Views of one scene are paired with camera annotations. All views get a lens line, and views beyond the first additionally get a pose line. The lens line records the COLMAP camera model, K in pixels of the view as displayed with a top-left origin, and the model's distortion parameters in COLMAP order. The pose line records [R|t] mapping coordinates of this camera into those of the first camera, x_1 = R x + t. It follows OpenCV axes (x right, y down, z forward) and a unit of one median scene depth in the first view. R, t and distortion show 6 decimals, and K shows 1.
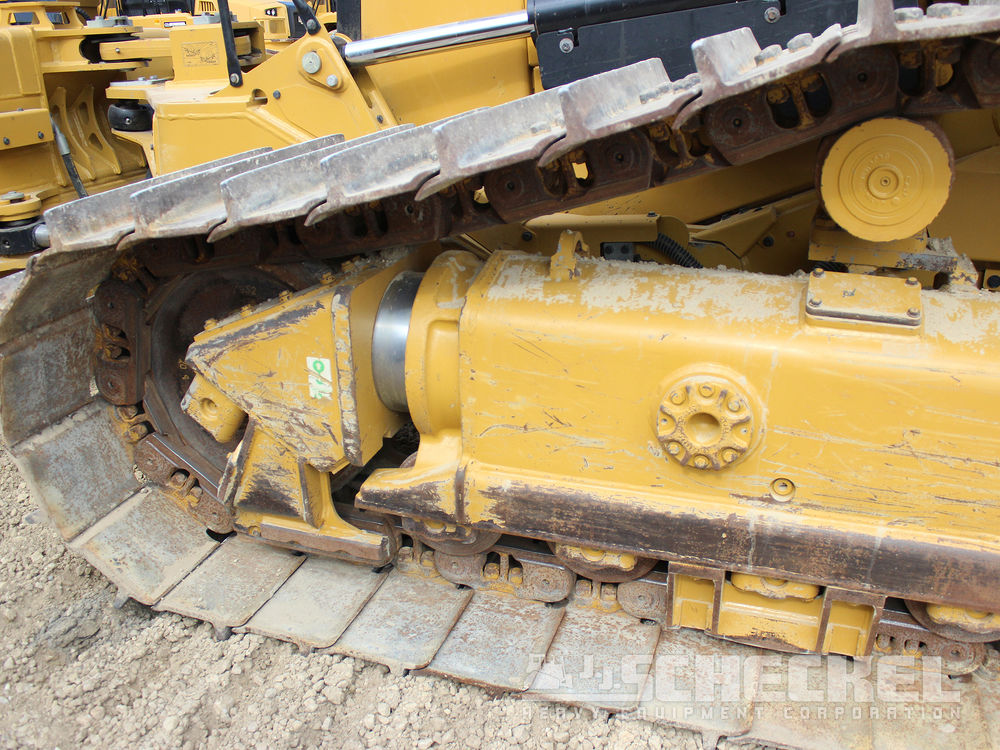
lens RADIAL K [[932.6, 0, 502.0], [0, 932.6, 380.3], [0, 0, 1]] dist [-0.173992, 0.172438]
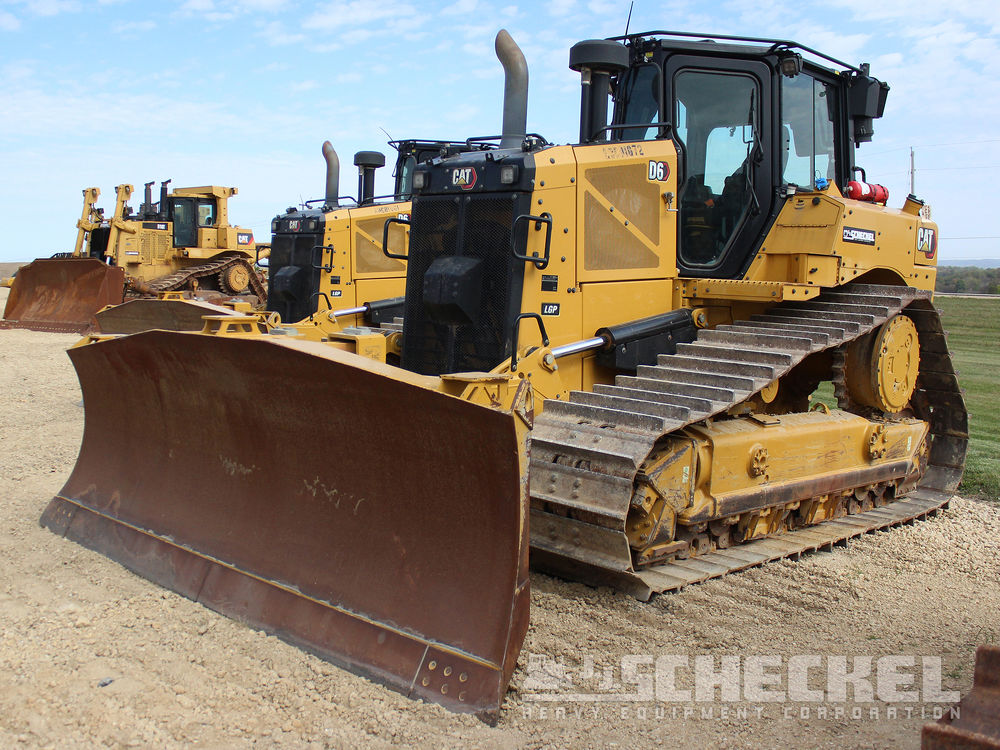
lens RADIAL K [[1064.0, 0, 473.0], [0, 1064.0, 374.4], [0, 0, 1]] dist [-0.155141, 0.227387]
pose [[0.461340, -0.049277, 0.885854, -2.963963], [0.288752, 0.952437, -0.097397, -0.148720], [-0.838921, 0.300725, 0.453626, 0.038826]]
